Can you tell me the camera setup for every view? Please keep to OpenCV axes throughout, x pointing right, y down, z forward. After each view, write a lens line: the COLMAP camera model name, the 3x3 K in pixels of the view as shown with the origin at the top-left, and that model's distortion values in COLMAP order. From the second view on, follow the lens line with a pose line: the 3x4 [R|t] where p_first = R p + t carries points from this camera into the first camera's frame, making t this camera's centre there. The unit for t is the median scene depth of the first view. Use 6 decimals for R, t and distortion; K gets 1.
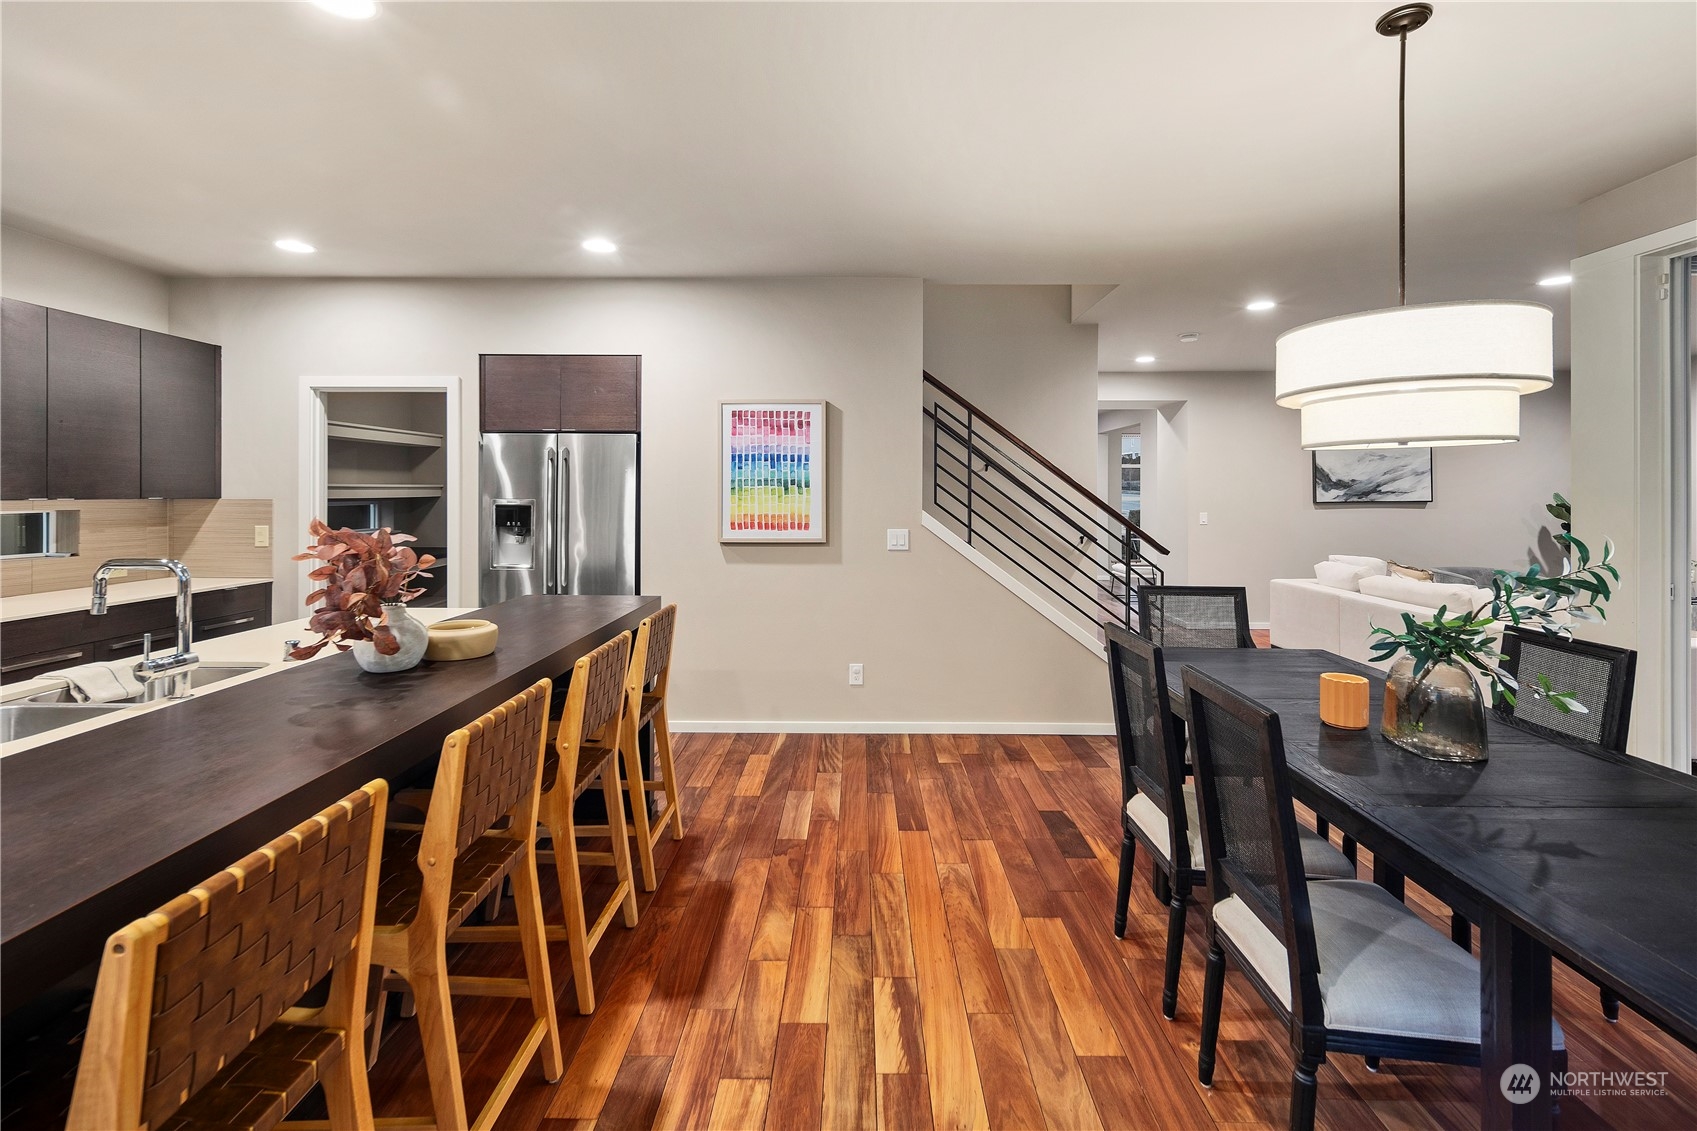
lens RADIAL K [[745.8, 0, 847.2], [0, 745.8, 491.0], [0, 0, 1]] dist [0.007764, -0.001141]
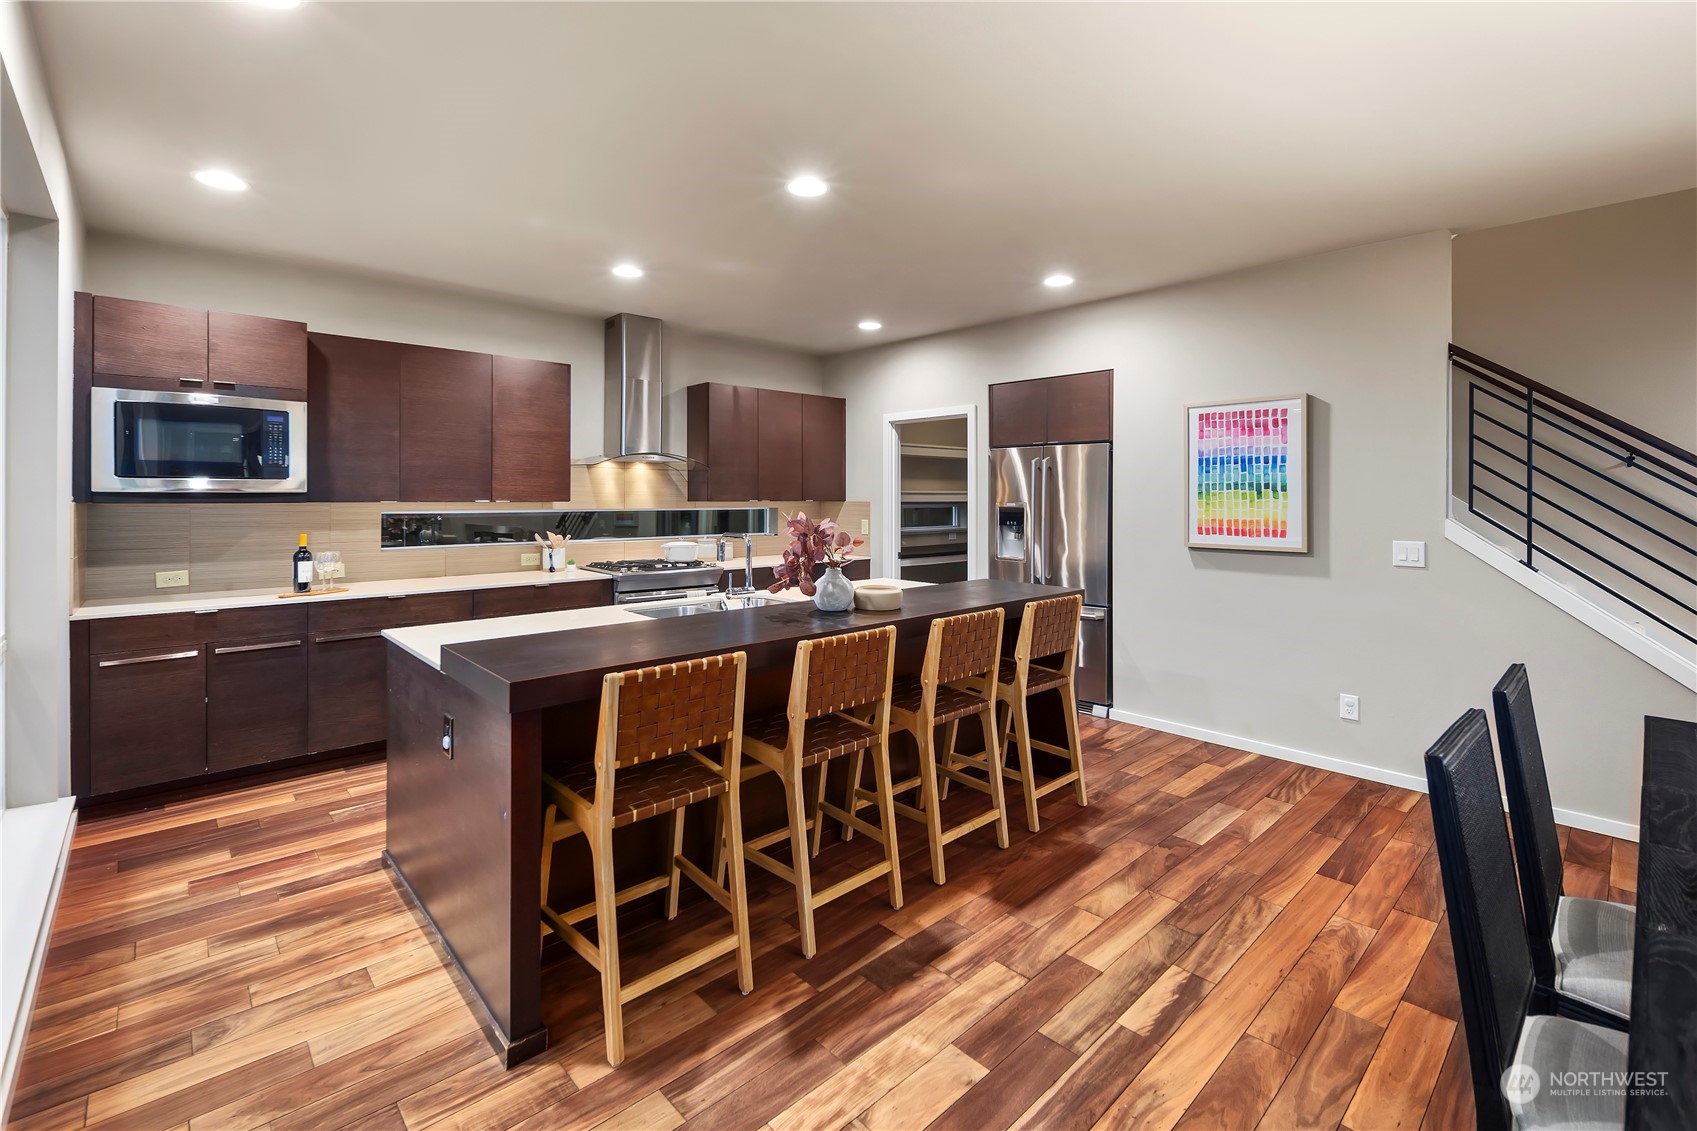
lens RADIAL K [[745.8, 0, 847.8], [0, 745.8, 493.8], [0, 0, 1]] dist [0.007764, -0.001141]
pose [[0.691428, -0.002614, -0.722441, 0.331079], [0.000292, 0.999994, -0.003338, 0.001530], [0.722446, 0.002097, 0.691425, -0.029662]]
